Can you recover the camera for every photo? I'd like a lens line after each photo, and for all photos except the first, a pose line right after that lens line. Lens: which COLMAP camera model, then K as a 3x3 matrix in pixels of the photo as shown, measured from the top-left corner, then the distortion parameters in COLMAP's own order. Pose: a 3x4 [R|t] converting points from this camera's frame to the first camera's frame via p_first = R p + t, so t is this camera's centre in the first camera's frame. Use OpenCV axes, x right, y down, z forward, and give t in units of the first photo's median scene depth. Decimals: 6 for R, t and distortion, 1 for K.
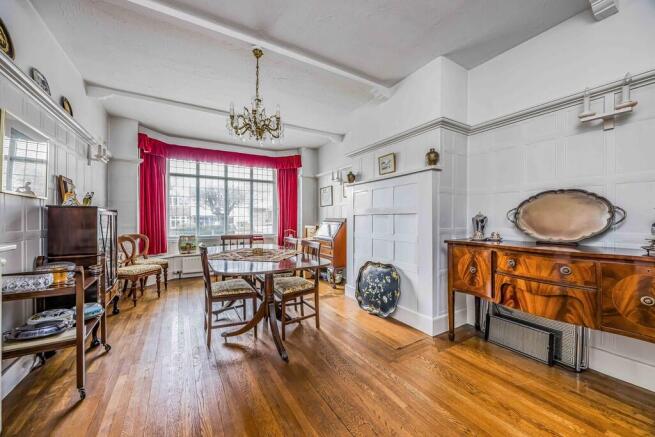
lens RADIAL K [[257.9, 0, 334.2], [0, 257.9, 217.4], [0, 0, 1]] dist [-0.001253, 0.000007]
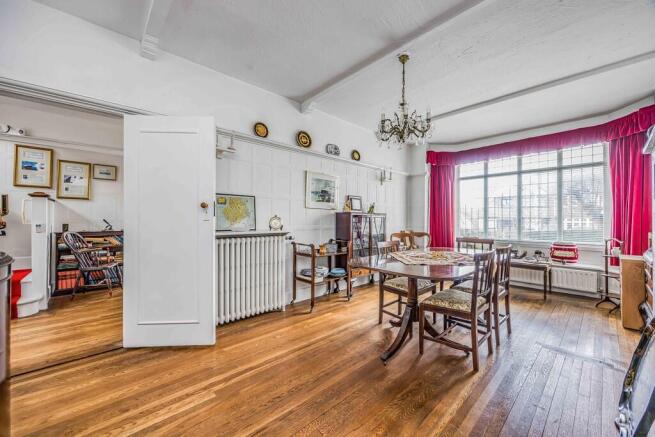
lens RADIAL K [[257.9, 0, 333.6], [0, 257.9, 220.2], [0, 0, 1]] dist [-0.001253, 0.000007]
pose [[0.213675, 0.003669, -0.976898, 0.316517], [0.009432, 0.999939, 0.005819, -0.004052], [0.976859, -0.010458, 0.213628, 0.248508]]
